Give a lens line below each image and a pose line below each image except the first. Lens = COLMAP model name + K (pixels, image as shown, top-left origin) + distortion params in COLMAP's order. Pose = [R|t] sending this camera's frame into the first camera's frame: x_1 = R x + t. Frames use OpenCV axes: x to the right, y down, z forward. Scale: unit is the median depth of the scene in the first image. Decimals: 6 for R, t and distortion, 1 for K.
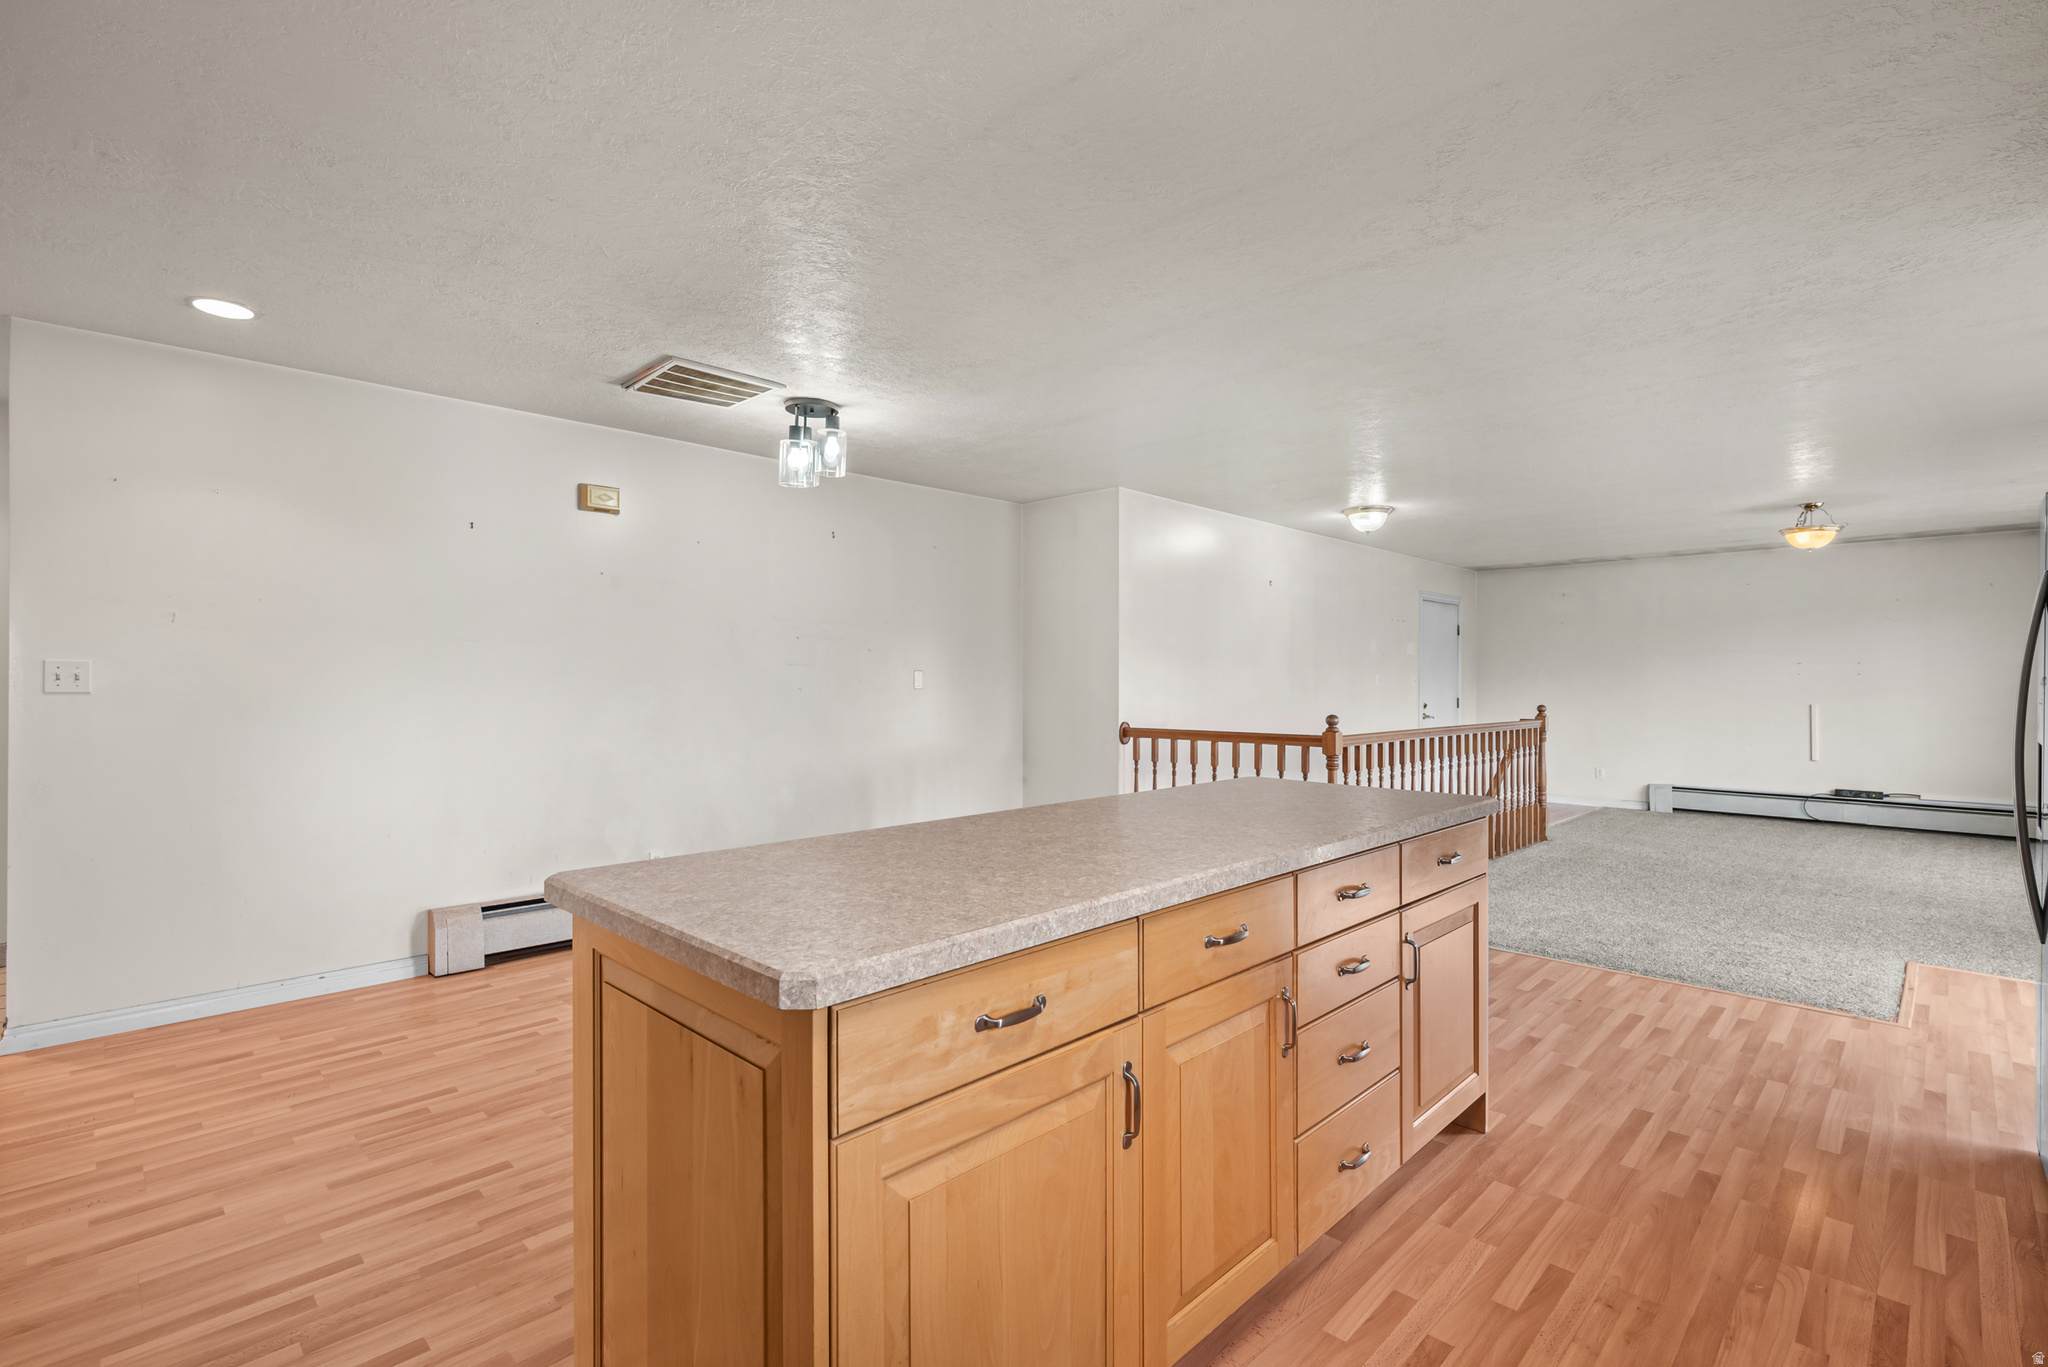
lens RADIAL K [[914.3, 0, 1024.0], [0, 914.3, 683.5], [0, 0, 1]] dist [0.000623, 0.000172]
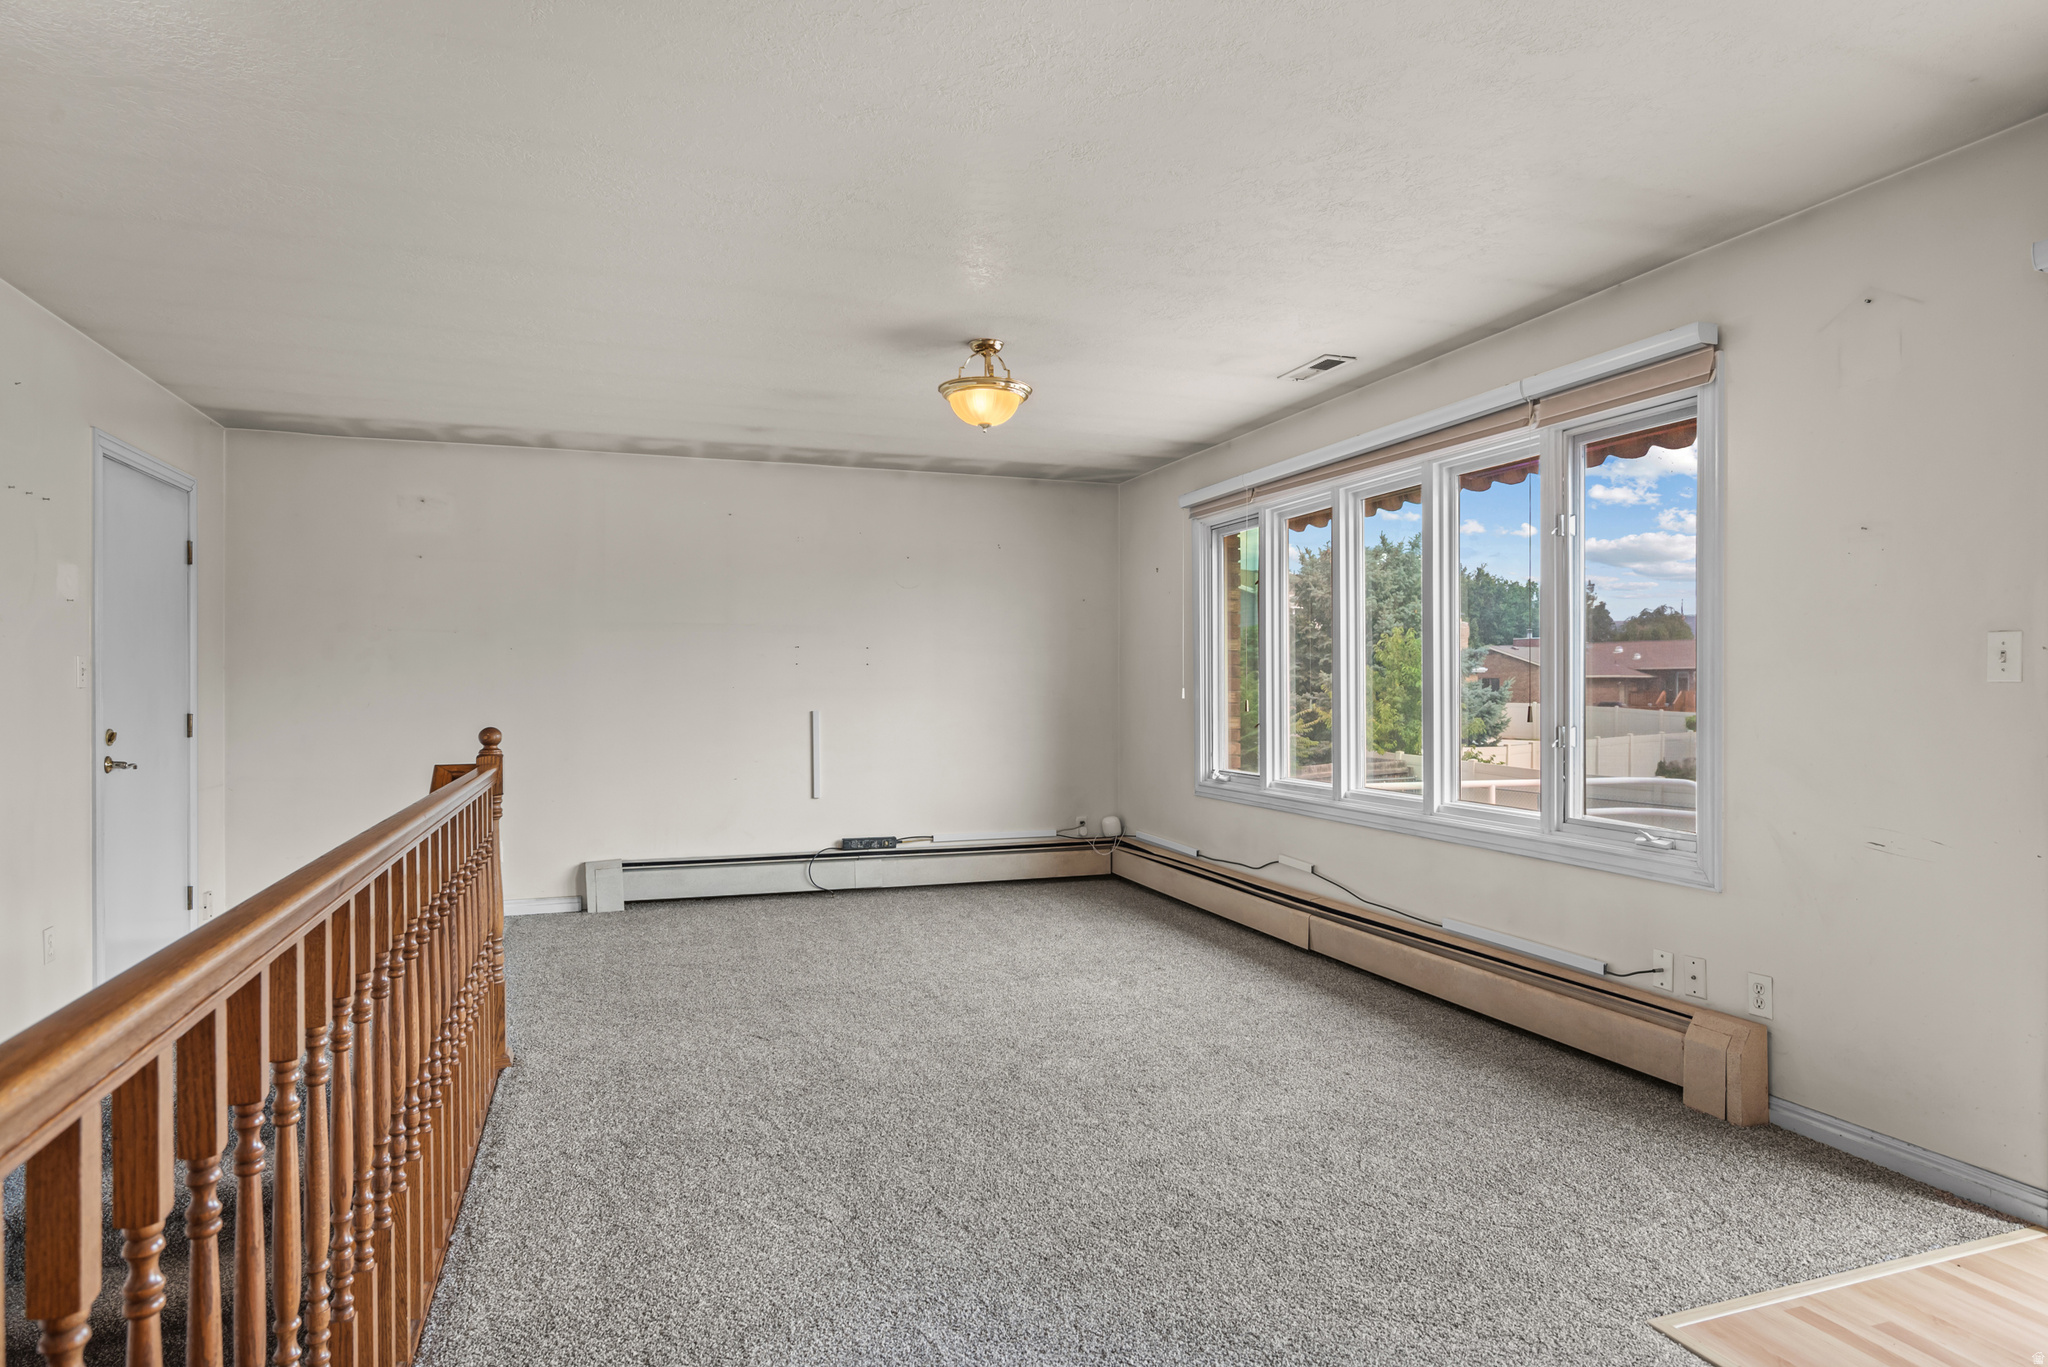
lens RADIAL K [[1153.4, 0, 1024.0], [0, 1153.4, 683.5], [0, 0, 1]] dist [0.005293, 0.000711]
pose [[0.417995, -0.000722, 0.908449, 0.191131], [0.003570, 0.999993, -0.000848, 0.005136], [-0.908442, 0.003598, 0.417995, 0.537395]]
